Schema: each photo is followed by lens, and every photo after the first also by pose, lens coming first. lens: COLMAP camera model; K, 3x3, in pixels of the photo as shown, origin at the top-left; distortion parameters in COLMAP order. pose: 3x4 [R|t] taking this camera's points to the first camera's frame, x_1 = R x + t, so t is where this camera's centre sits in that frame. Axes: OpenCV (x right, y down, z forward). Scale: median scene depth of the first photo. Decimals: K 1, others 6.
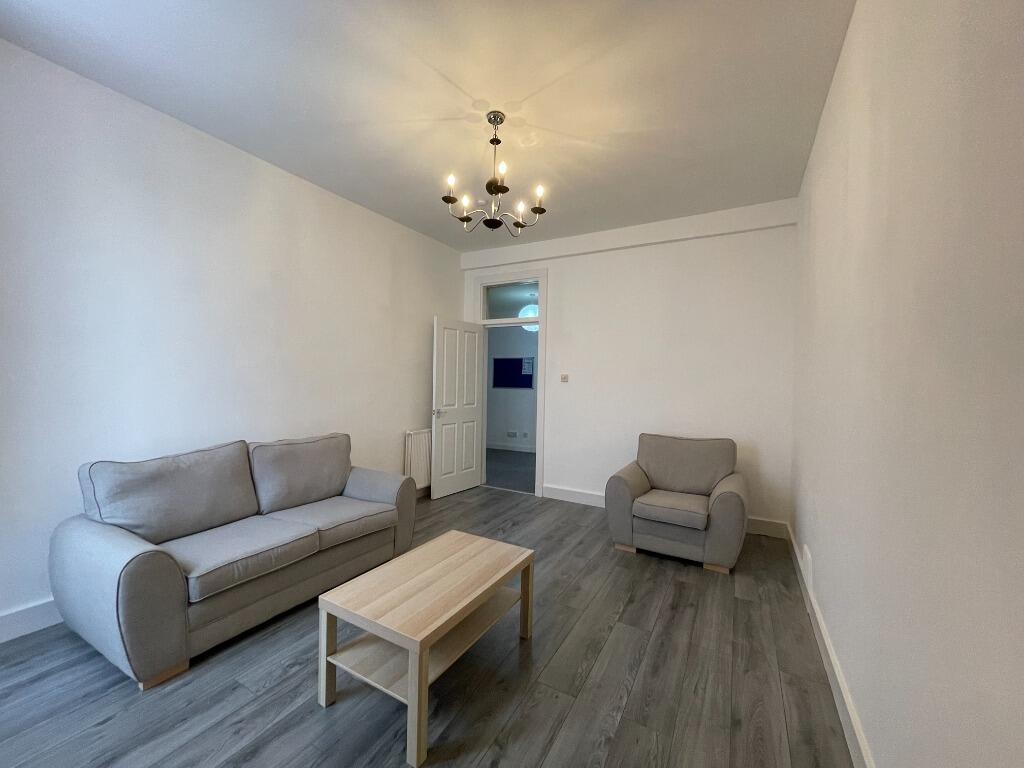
lens RADIAL K [[413.1, 0, 510.7], [0, 413.1, 384.0], [0, 0, 1]] dist [-0.008648, 0.000188]
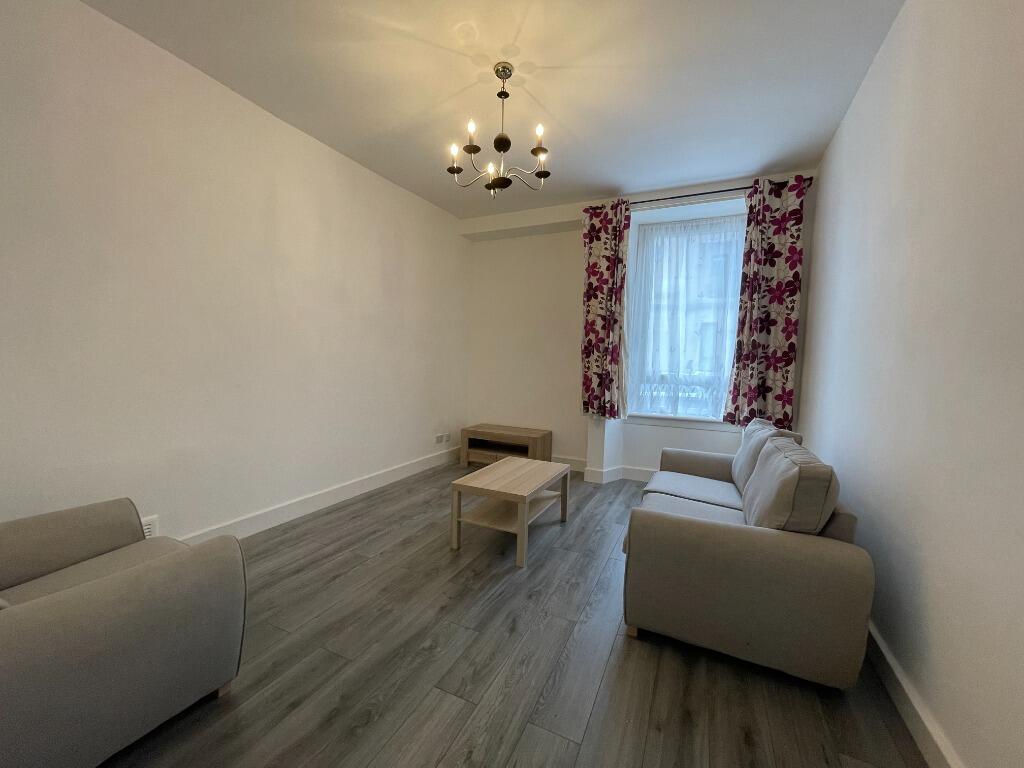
lens RADIAL K [[413.1, 0, 510.7], [0, 413.1, 385.8], [0, 0, 1]] dist [-0.008648, 0.000188]
pose [[-0.996347, -0.045735, -0.072111, -0.019320], [-0.050820, 0.996229, 0.070325, 0.012140], [0.068623, 0.073733, -0.994914, 2.211902]]
